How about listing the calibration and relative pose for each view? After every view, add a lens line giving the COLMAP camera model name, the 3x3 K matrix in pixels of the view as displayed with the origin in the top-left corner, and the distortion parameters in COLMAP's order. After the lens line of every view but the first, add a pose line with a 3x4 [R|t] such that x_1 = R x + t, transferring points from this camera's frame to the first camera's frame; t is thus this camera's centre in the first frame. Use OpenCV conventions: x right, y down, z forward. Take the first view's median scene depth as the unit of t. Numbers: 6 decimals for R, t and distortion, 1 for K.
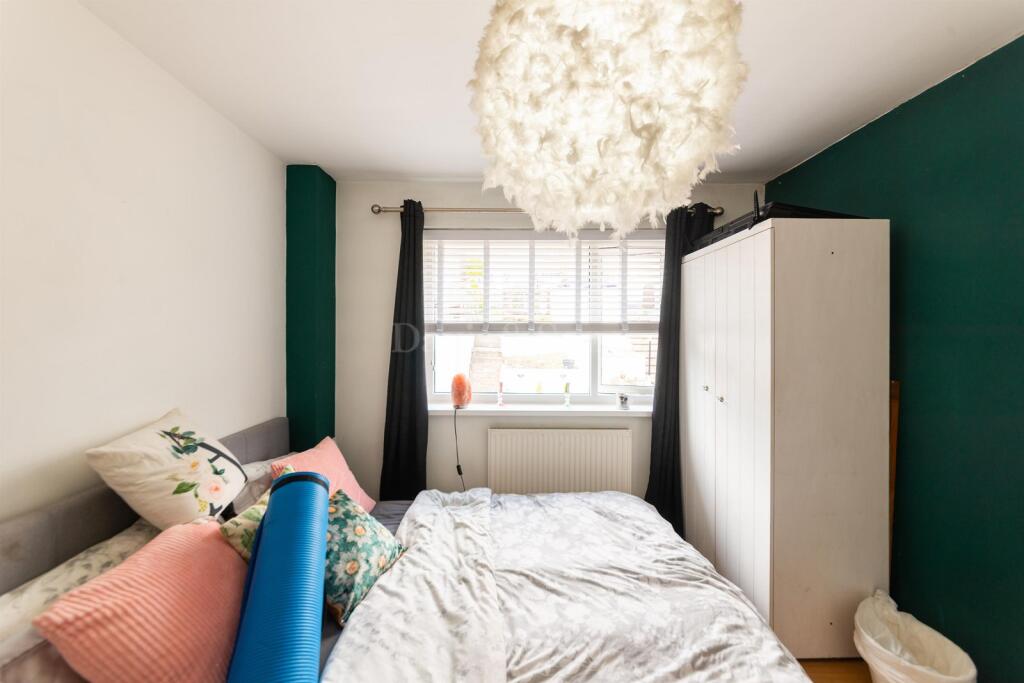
lens RADIAL K [[356.8, 0, 515.9], [0, 356.8, 337.0], [0, 0, 1]] dist [-0.004180, 0.000934]
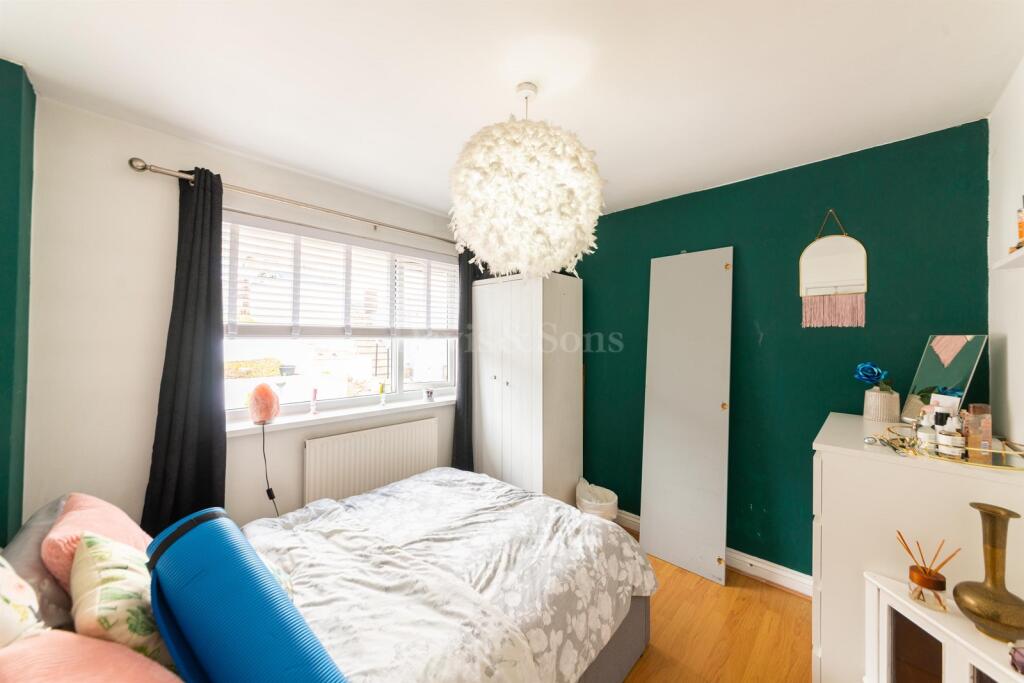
lens RADIAL K [[356.8, 0, 506.6], [0, 356.8, 338.2], [0, 0, 1]] dist [-0.004180, 0.000934]
pose [[0.709190, 0.001874, 0.705015, -0.567608], [0.002916, 0.999980, -0.005591, -0.003253], [-0.705011, 0.006021, 0.709171, -0.044557]]
